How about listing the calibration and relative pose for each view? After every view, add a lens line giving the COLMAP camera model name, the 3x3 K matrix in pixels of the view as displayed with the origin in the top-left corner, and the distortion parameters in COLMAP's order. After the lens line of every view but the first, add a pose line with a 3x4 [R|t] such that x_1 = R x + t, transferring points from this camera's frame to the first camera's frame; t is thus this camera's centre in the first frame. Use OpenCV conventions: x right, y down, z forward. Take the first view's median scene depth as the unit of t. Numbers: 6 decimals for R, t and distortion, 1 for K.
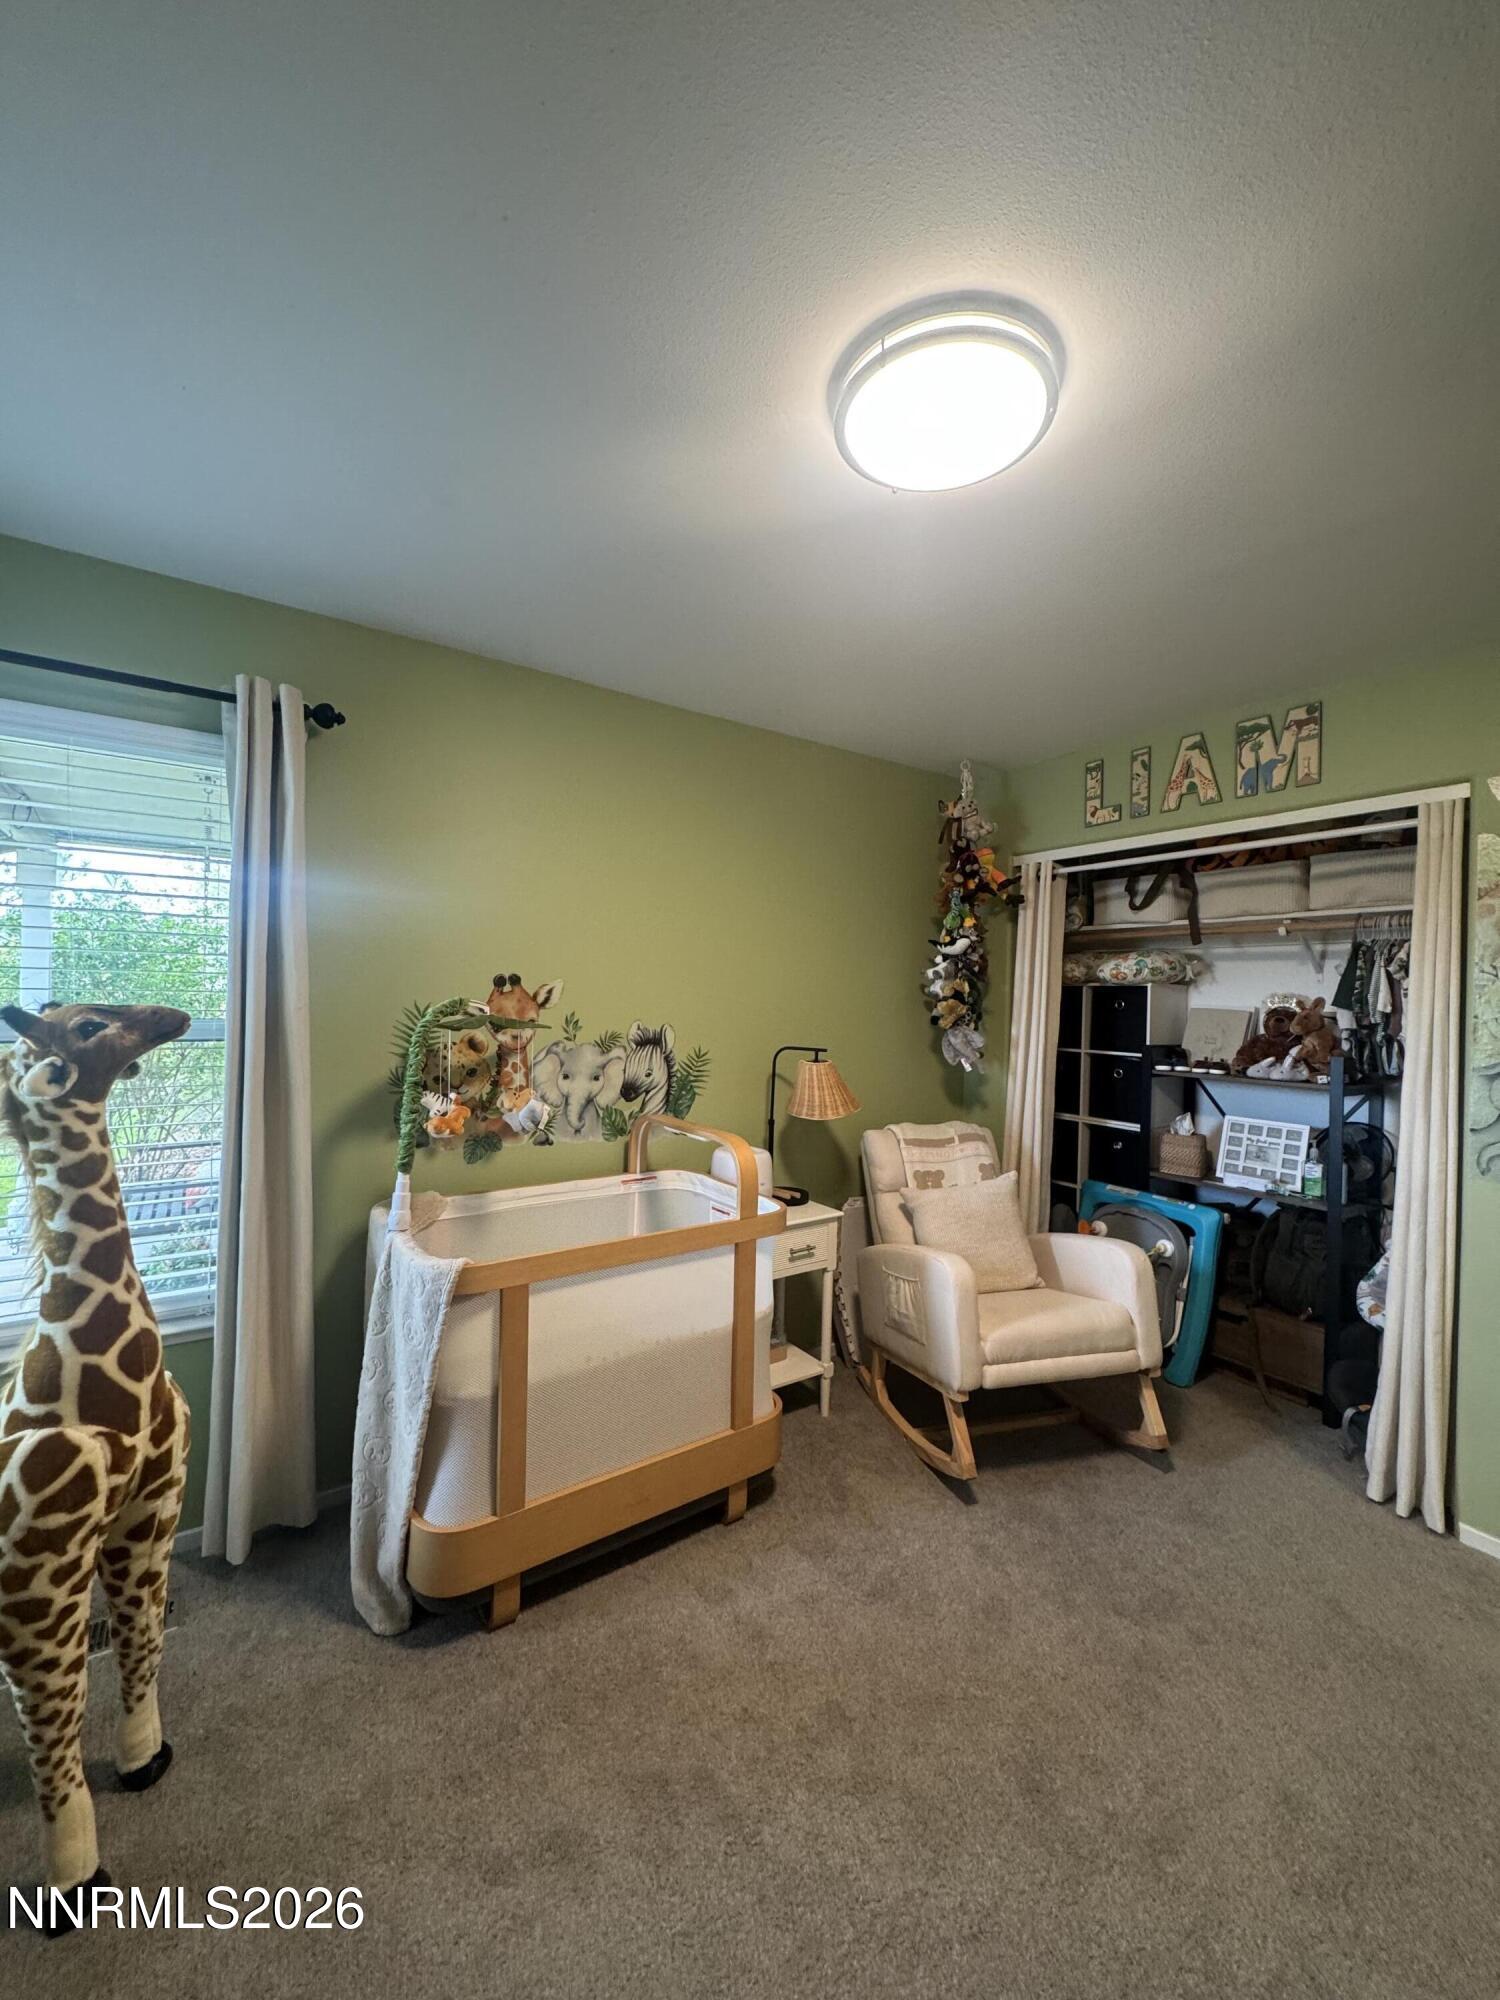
lens RADIAL K [[789.4, 0, 757.7], [0, 789.4, 994.1], [0, 0, 1]] dist [0.002203, 0.000271]
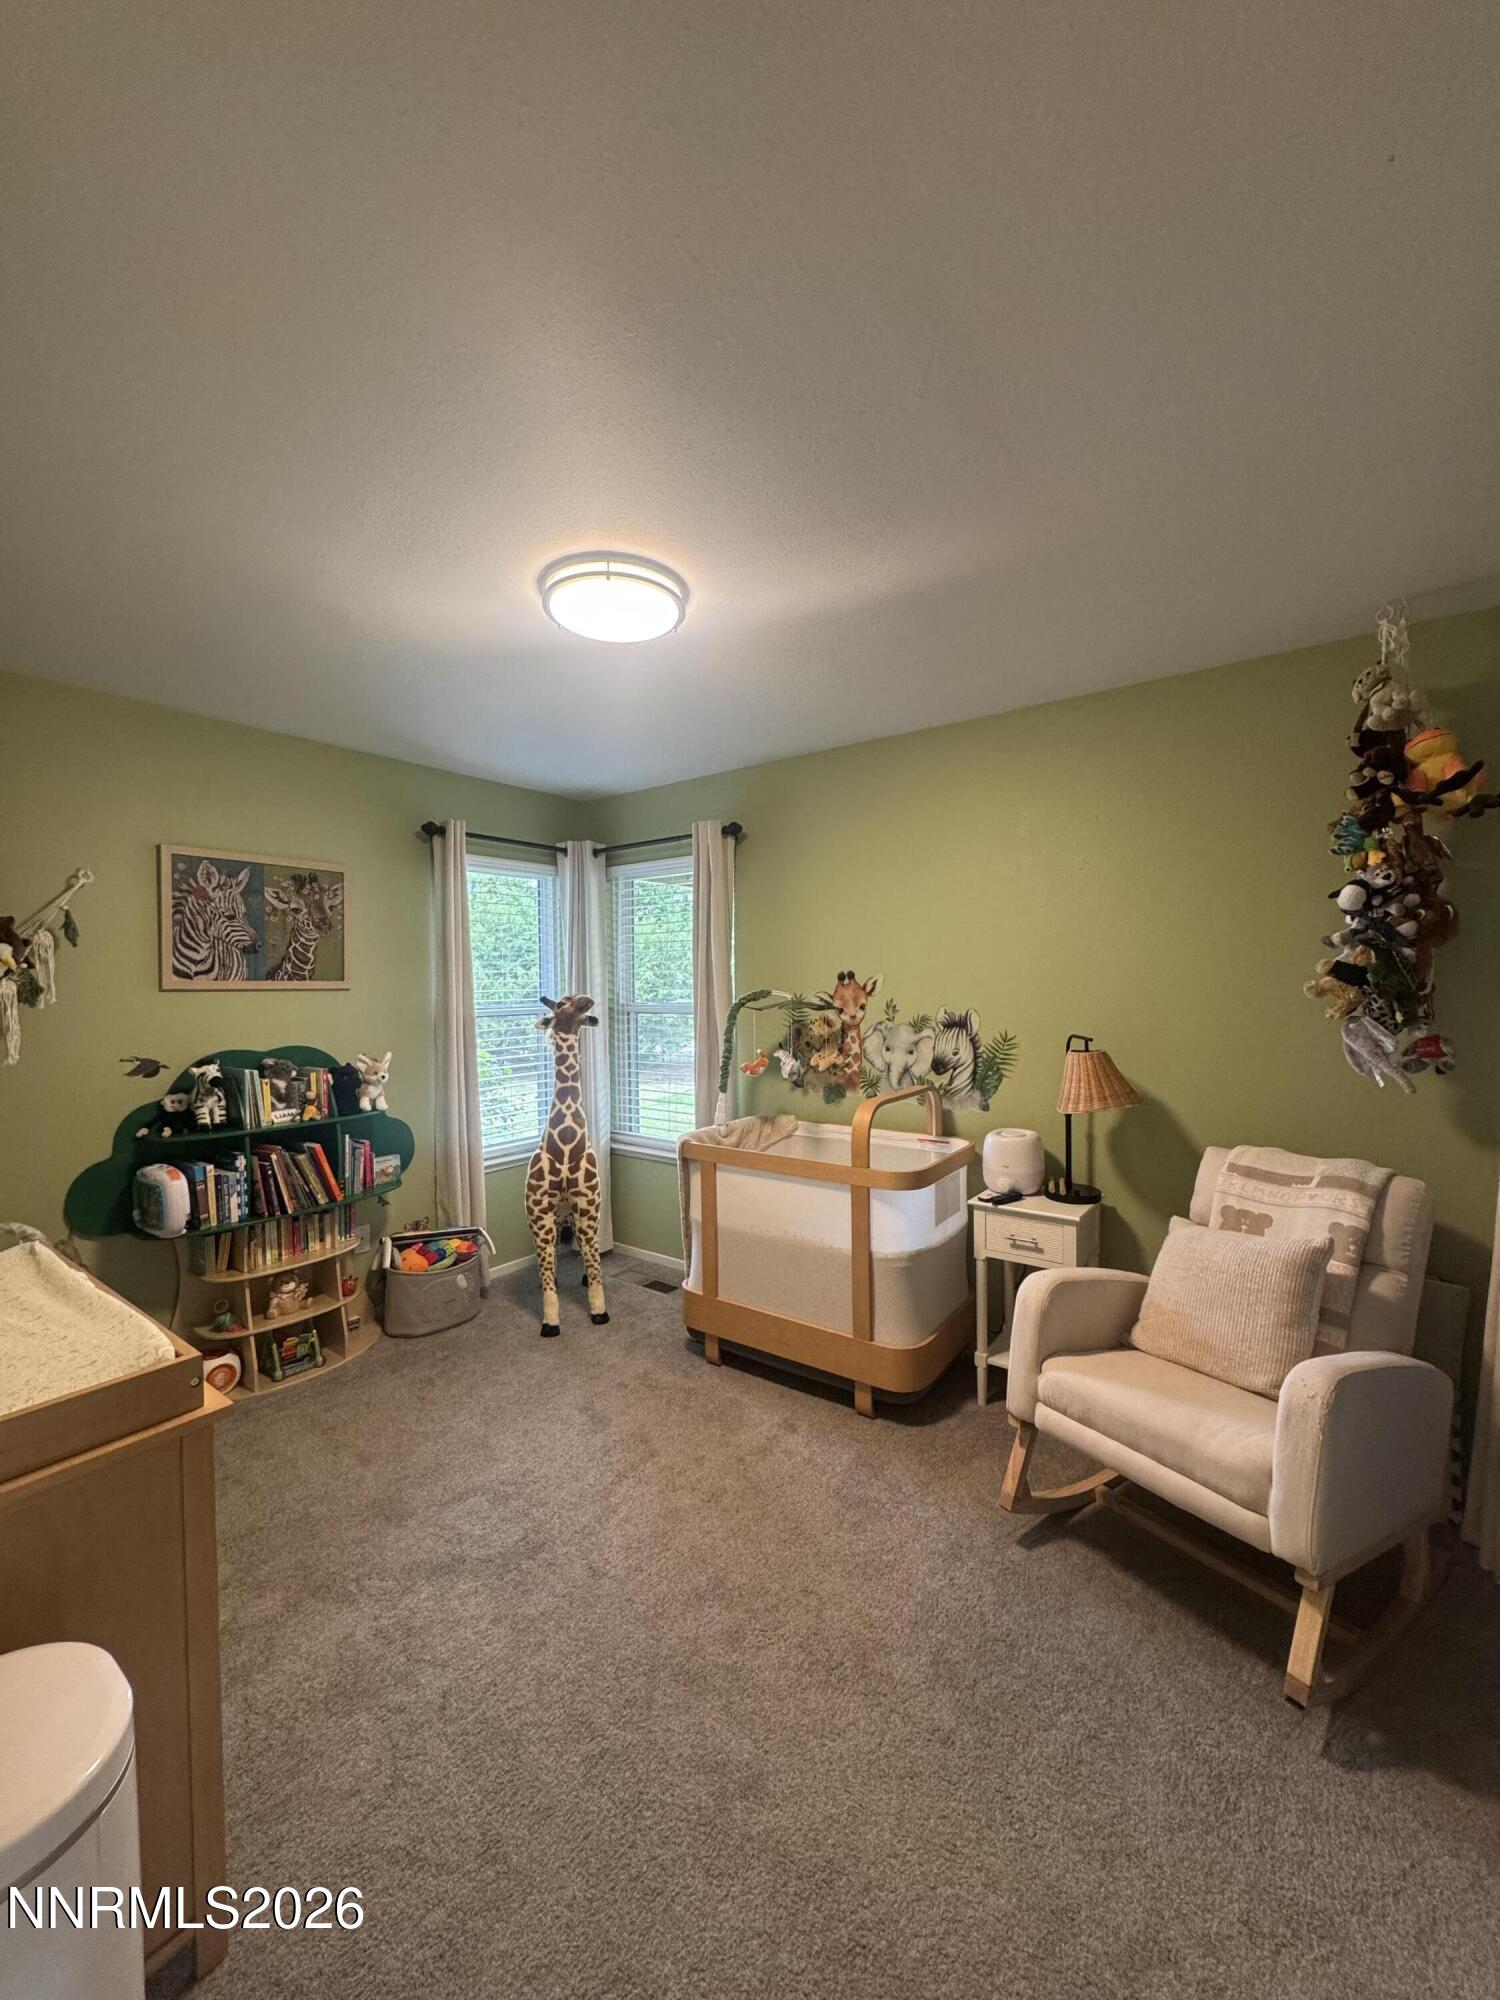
lens RADIAL K [[789.4, 0, 757.7], [0, 789.4, 994.1], [0, 0, 1]] dist [0.002203, 0.000271]
pose [[0.329137, -0.011309, -0.944214, 0.936939], [0.020997, 0.999769, -0.004655, 0.017671], [0.944049, -0.018294, 0.329299, 0.397133]]
